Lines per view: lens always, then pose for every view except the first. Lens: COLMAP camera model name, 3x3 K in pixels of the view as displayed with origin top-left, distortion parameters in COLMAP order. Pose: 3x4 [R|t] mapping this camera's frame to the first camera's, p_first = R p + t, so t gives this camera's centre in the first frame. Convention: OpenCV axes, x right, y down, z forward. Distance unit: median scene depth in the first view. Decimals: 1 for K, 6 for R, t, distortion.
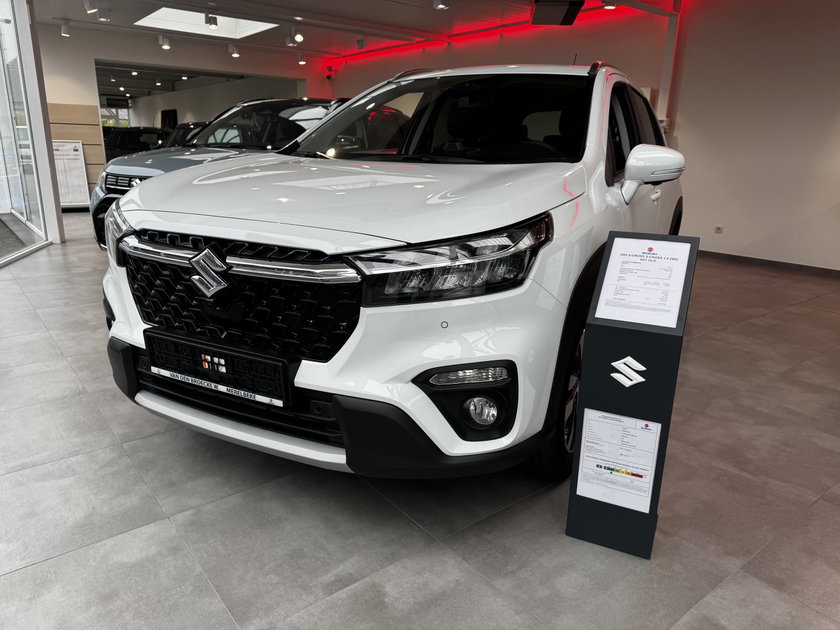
lens RADIAL K [[596.1, 0, 421.2], [0, 596.1, 311.6], [0, 0, 1]] dist [0.040684, -0.051422]
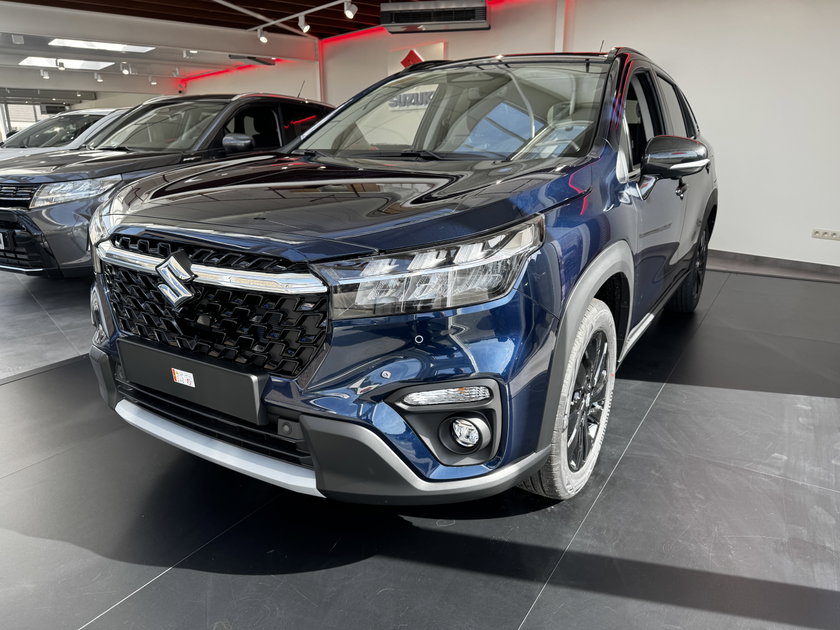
lens RADIAL K [[581.9, 0, 414.2], [0, 581.9, 315.1], [0, 0, 1]] dist [0.079721, -0.090603]
pose [[0.999656, -0.022218, 0.013962, 2.590610], [0.021993, 0.999629, 0.016068, 0.786111], [-0.014314, -0.015755, 0.999773, -2.702865]]
